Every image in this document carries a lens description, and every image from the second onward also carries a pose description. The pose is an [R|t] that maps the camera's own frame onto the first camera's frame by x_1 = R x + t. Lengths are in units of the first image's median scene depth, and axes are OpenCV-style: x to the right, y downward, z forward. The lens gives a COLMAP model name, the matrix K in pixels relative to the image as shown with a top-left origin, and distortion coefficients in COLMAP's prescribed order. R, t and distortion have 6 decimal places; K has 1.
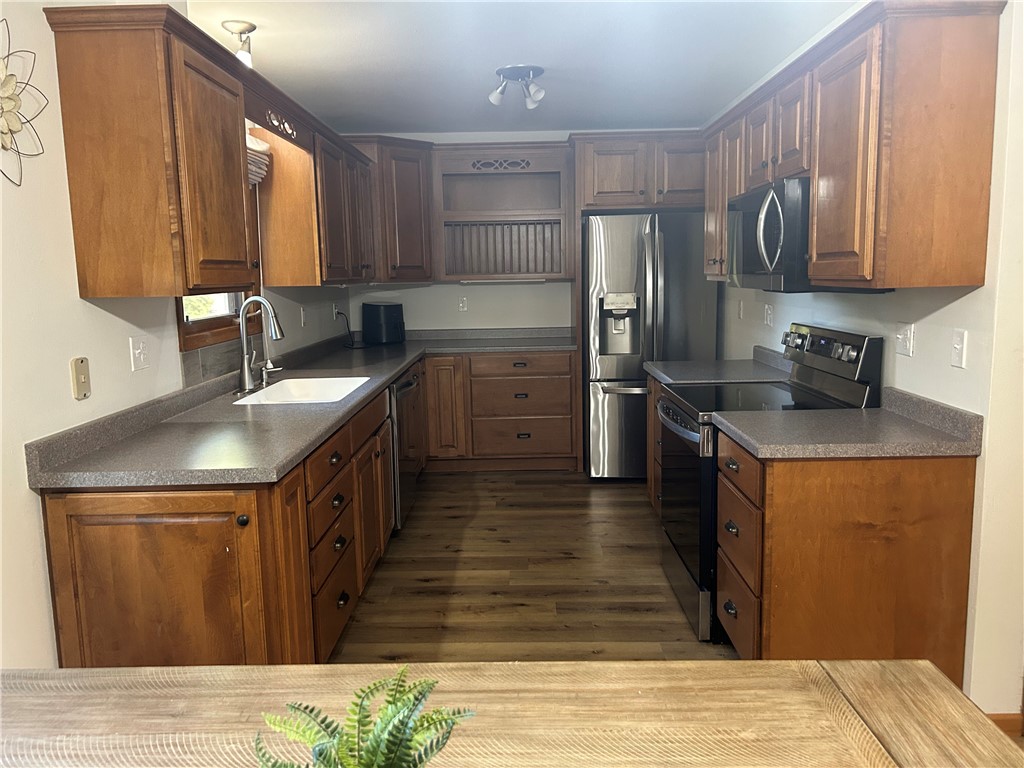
lens RADIAL K [[769.2, 0, 512.2], [0, 769.2, 379.7], [0, 0, 1]] dist [0.065782, -0.070856]
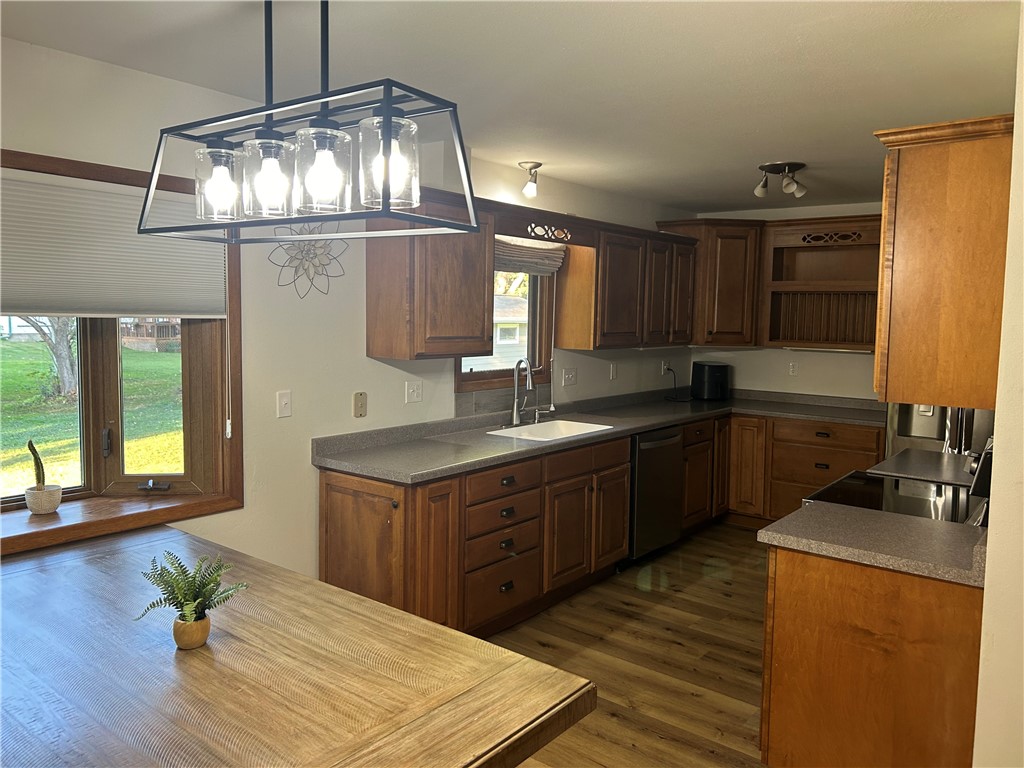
lens RADIAL K [[769.2, 0, 521.0], [0, 769.2, 376.9], [0, 0, 1]] dist [0.065782, -0.070856]
pose [[0.793910, 0.086166, -0.601899, 0.545068], [-0.119098, 0.992770, -0.014970, -0.059262], [0.596257, 0.083570, 0.798432, -0.087589]]
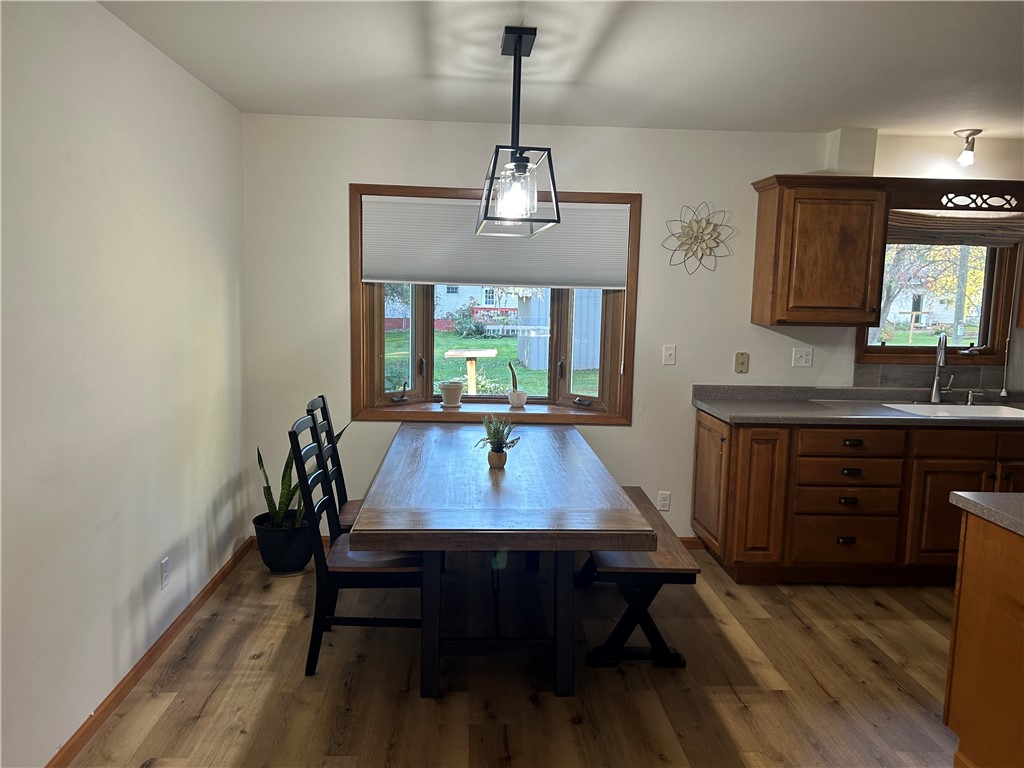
lens RADIAL K [[769.2, 0, 511.4], [0, 769.2, 385.4], [0, 0, 1]] dist [0.065782, -0.070856]
pose [[0.067829, 0.144684, -0.987150, 1.064995], [-0.163459, 0.977671, 0.132063, -0.085585], [0.984216, 0.152401, 0.089964, 0.193337]]
